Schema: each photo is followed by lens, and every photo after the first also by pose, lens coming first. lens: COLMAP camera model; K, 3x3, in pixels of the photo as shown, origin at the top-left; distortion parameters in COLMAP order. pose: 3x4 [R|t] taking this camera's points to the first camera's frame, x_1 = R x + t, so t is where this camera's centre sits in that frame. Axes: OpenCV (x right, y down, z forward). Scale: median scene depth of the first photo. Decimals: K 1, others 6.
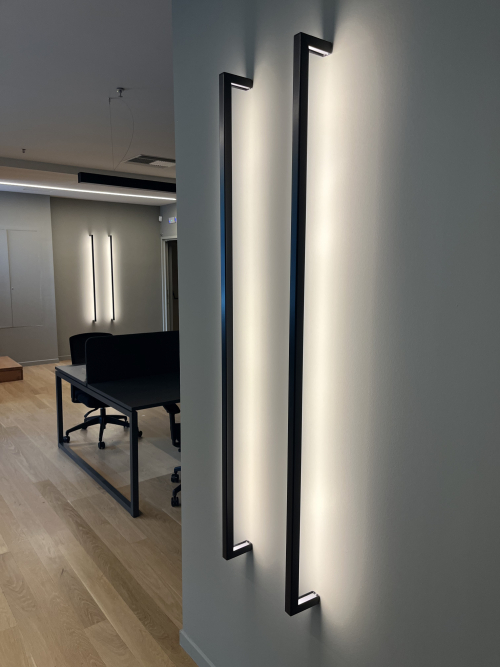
lens RADIAL K [[506.5, 0, 250.9], [0, 506.5, 335.6], [0, 0, 1]] dist [0.024088, 0.001798]
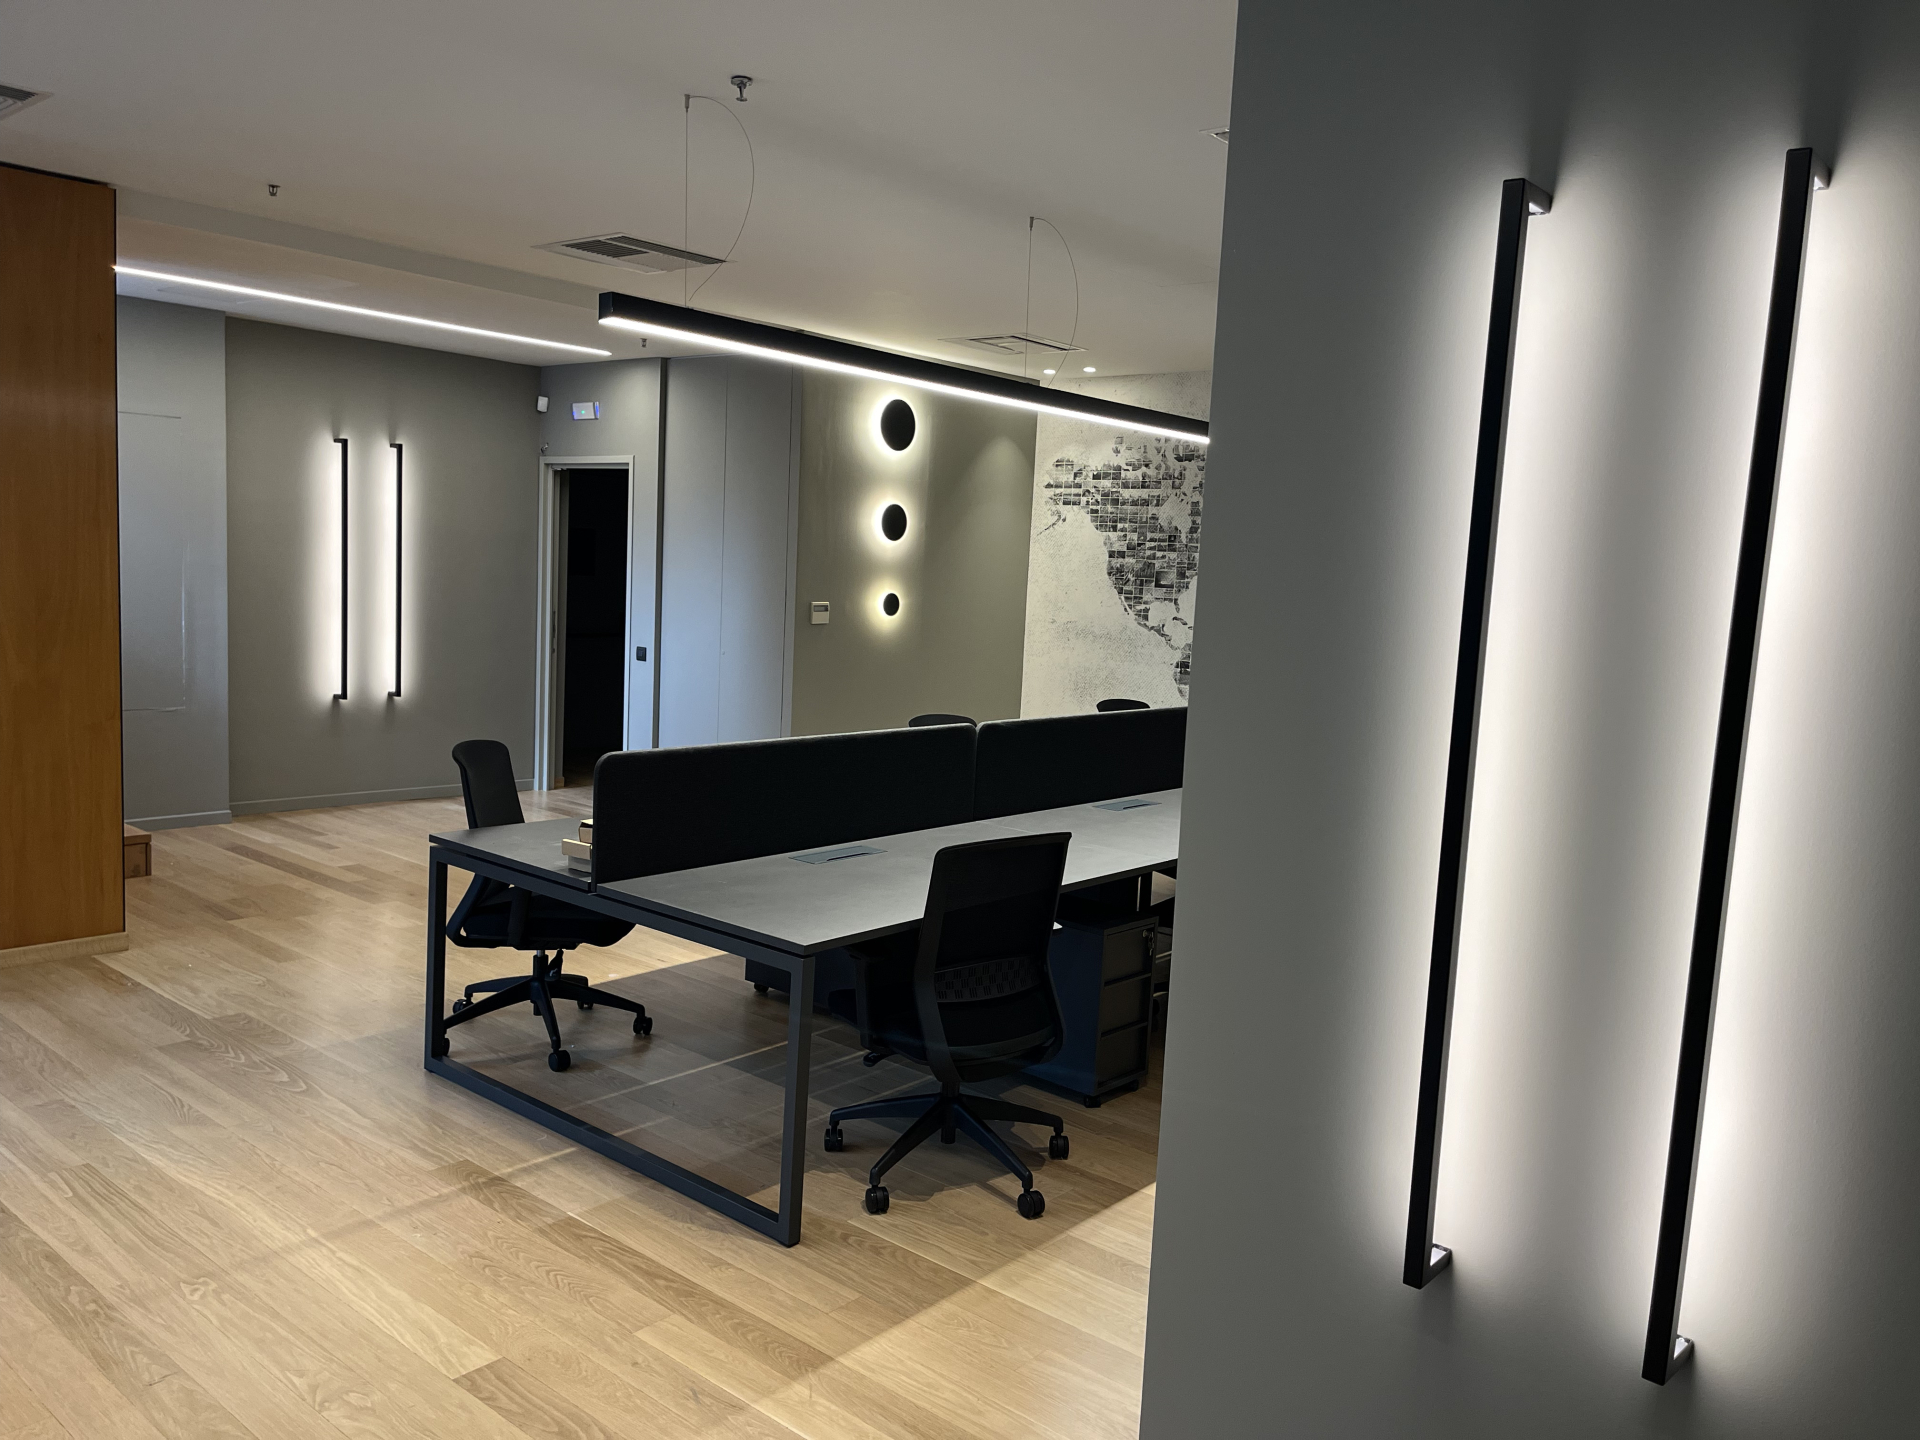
lens RADIAL K [[1458.0, 0, 951.8], [0, 1458.0, 716.7], [0, 0, 1]] dist [0.024088, 0.001798]
pose [[0.973552, 0.020967, 0.227500, -0.166997], [-0.016260, 0.999614, -0.022546, -0.001267], [-0.227885, 0.018251, 0.973517, -0.027908]]
